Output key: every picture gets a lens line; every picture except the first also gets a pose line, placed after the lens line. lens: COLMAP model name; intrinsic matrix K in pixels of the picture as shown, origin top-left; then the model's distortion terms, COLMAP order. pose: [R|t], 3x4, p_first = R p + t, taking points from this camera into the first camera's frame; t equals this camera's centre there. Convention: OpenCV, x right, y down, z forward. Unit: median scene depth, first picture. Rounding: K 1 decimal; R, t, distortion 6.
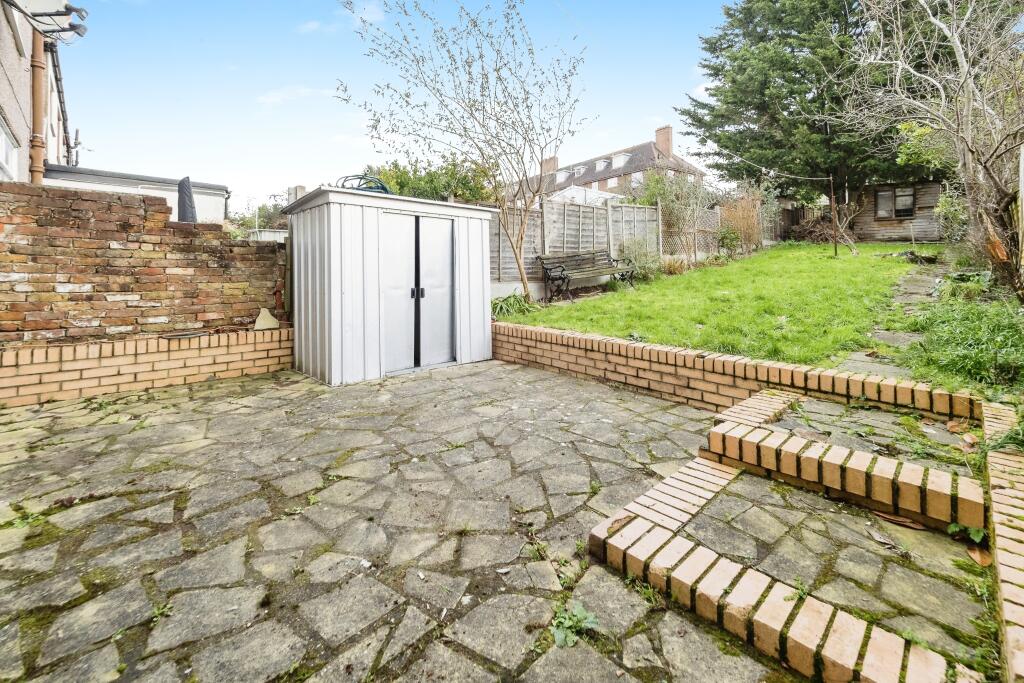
lens RADIAL K [[437.5, 0, 514.7], [0, 437.5, 318.8], [0, 0, 1]] dist [0.001354, -0.008200]
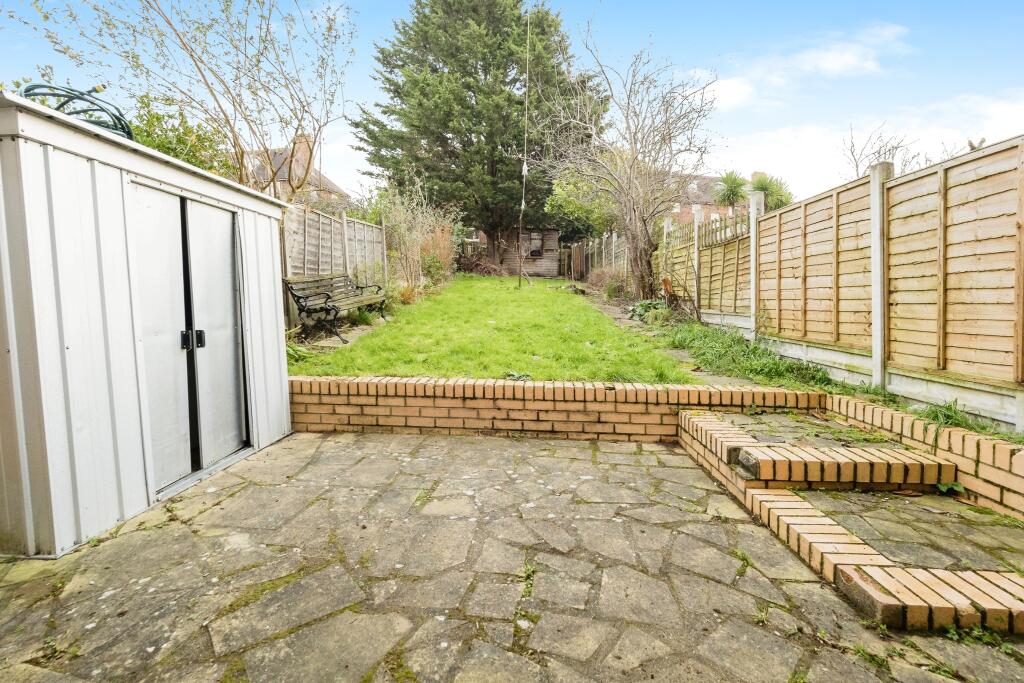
lens RADIAL K [[468.1, 0, 512.0], [0, 468.1, 369.4], [0, 0, 1]] dist [-0.000263, -0.006343]
pose [[0.727578, -0.097265, 0.679095, -0.377403], [0.071245, 0.995259, 0.066217, -0.035605], [-0.682316, 0.000205, 0.731057, 0.329803]]
